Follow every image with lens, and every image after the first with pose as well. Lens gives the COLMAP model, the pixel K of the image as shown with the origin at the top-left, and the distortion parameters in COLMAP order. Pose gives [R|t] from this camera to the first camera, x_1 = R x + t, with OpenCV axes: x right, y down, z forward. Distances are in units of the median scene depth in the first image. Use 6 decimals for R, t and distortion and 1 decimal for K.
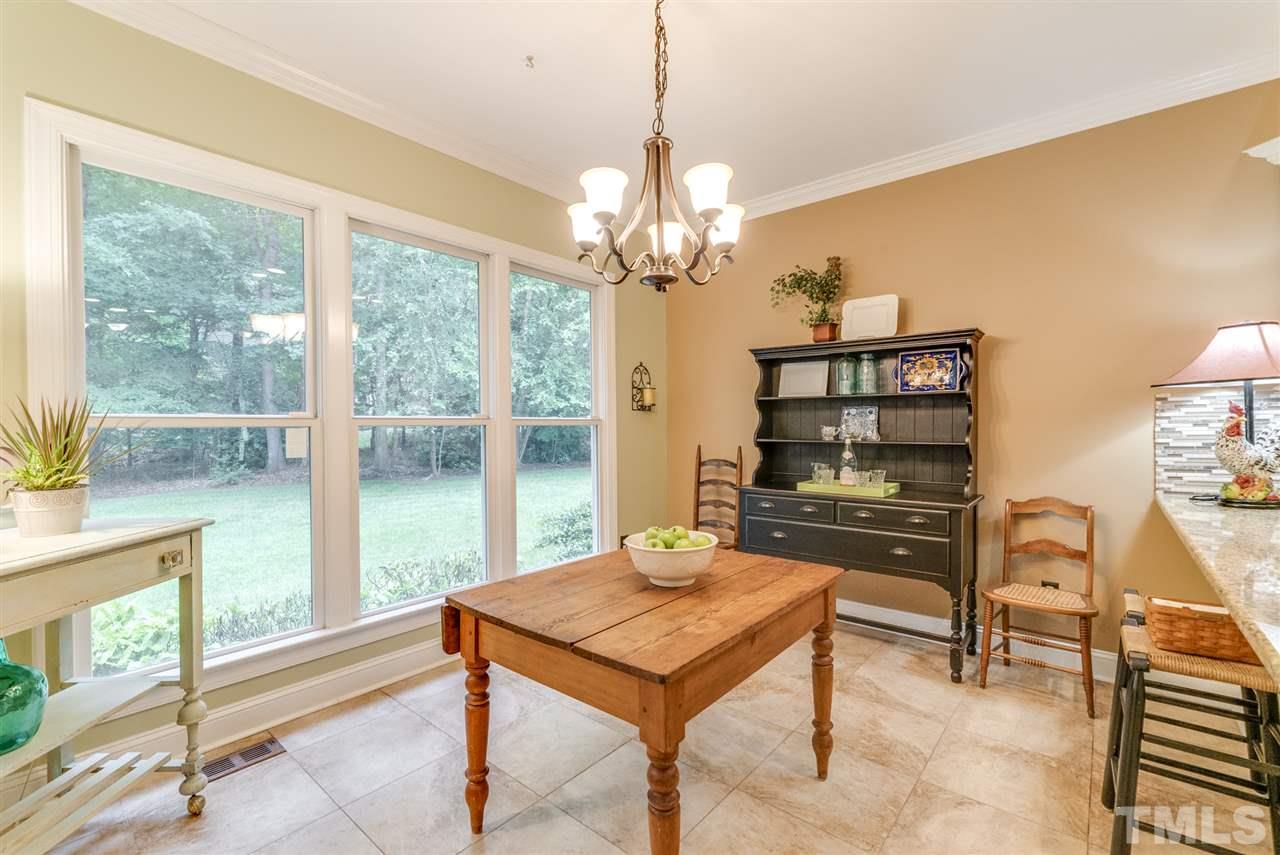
lens RADIAL K [[558.1, 0, 630.9], [0, 558.1, 430.2], [0, 0, 1]] dist [0.000293, -0.000200]
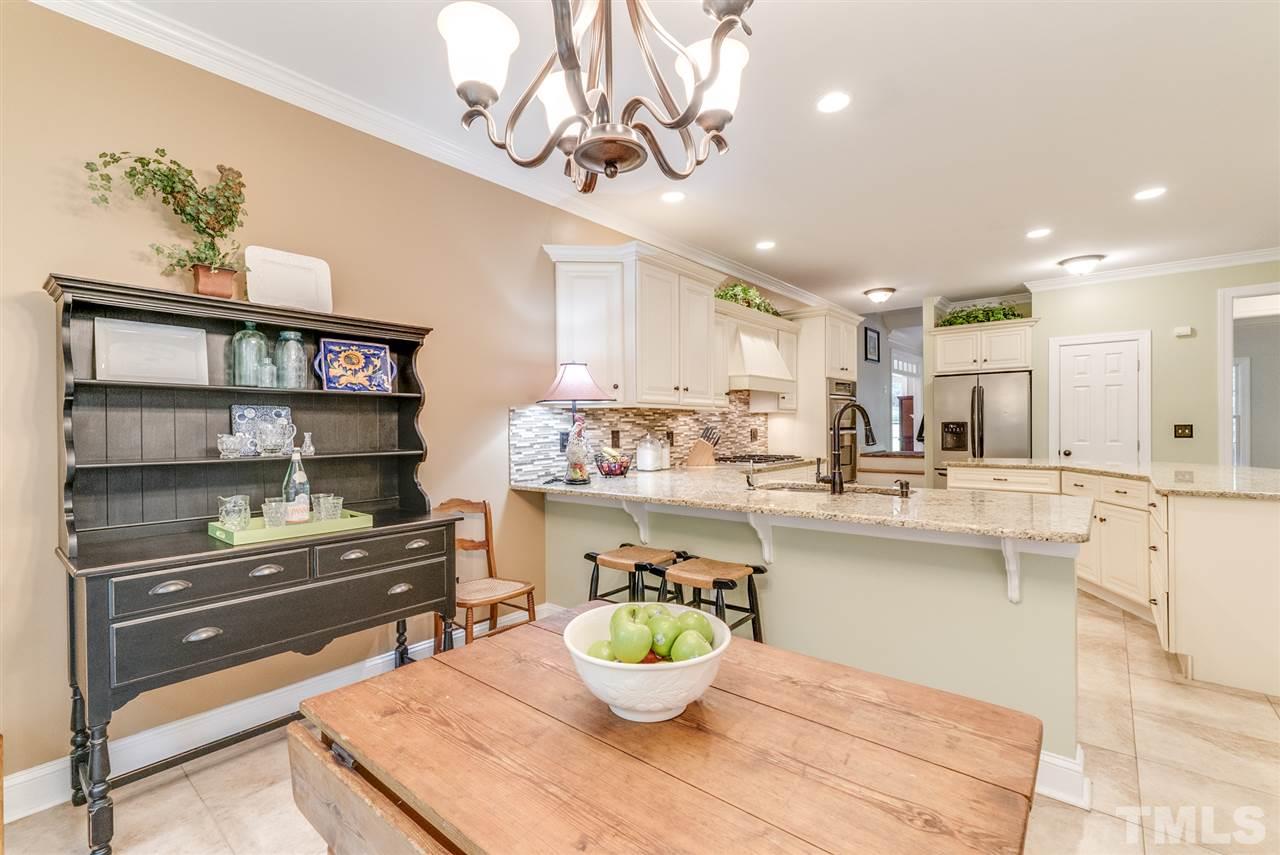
lens RADIAL K [[558.1, 0, 630.9], [0, 558.1, 430.2], [0, 0, 1]] dist [0.000293, -0.000200]
pose [[0.003742, -0.001226, 0.999992, -0.284920], [0.020287, 0.999794, 0.001150, -0.004846], [-0.999787, 0.020283, 0.003766, 0.580534]]
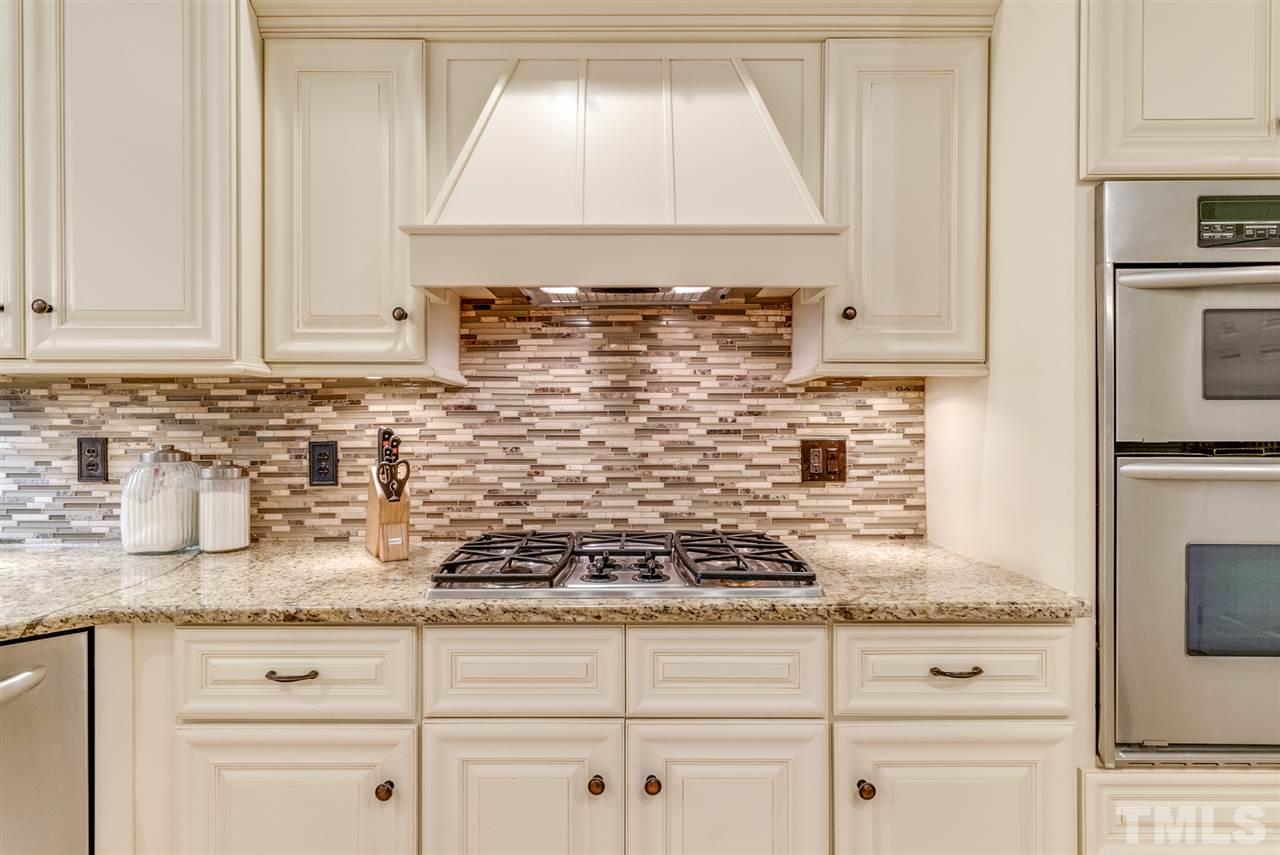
lens RADIAL K [[632.2, 0, 630.6], [0, 632.2, 431.5], [0, 0, 1]] dist [-0.000011, -0.000155]
pose [[0.762926, 0.002367, 0.646482, 0.989428], [0.004047, 0.999956, -0.008437, -0.002160], [-0.646473, 0.009053, 0.762883, -0.127917]]
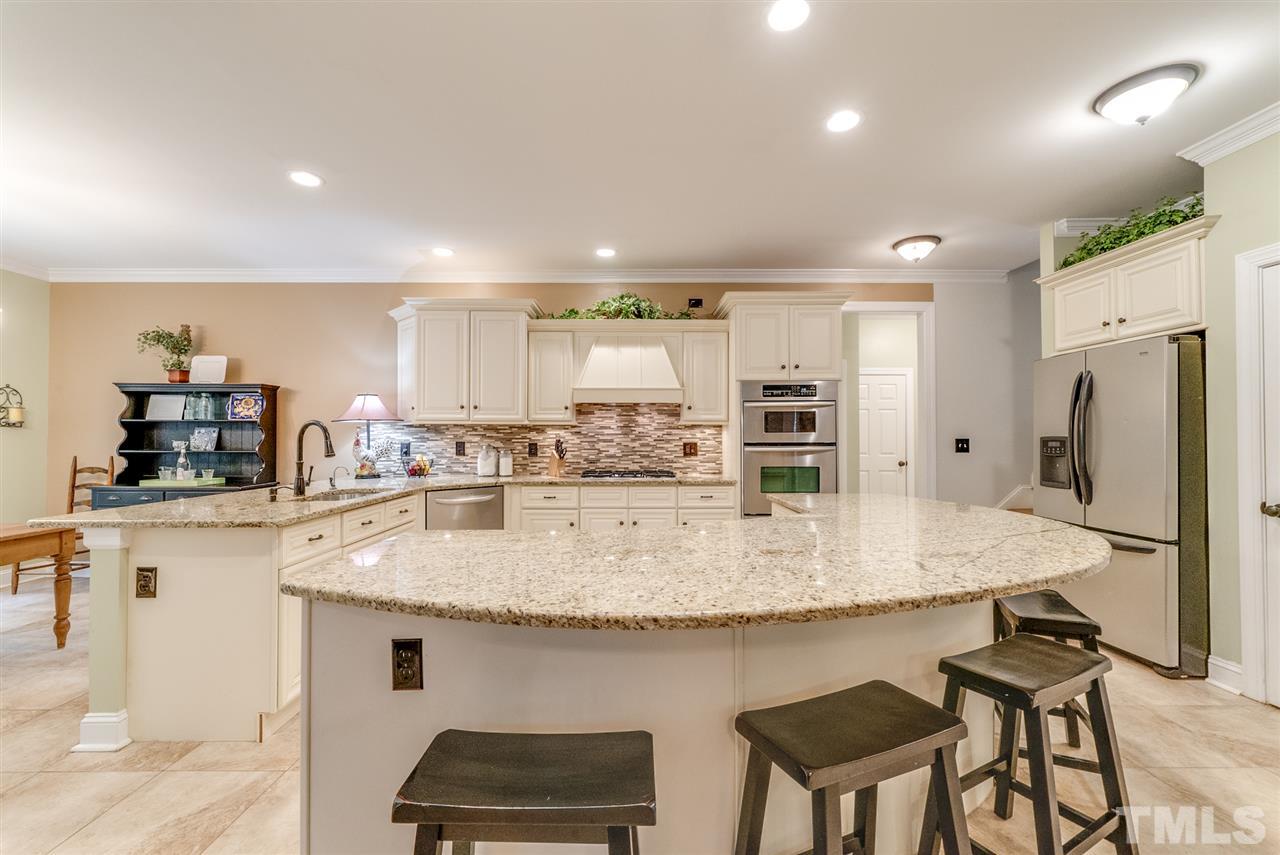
lens RADIAL K [[526.7, 0, 633.0], [0, 526.7, 431.7], [0, 0, 1]] dist [-0.001509, -0.000251]
pose [[0.758322, 0.012908, 0.651752, 0.379133], [0.002656, 0.999734, -0.022889, 0.003837], [-0.651874, 0.019088, 0.758087, -0.846470]]
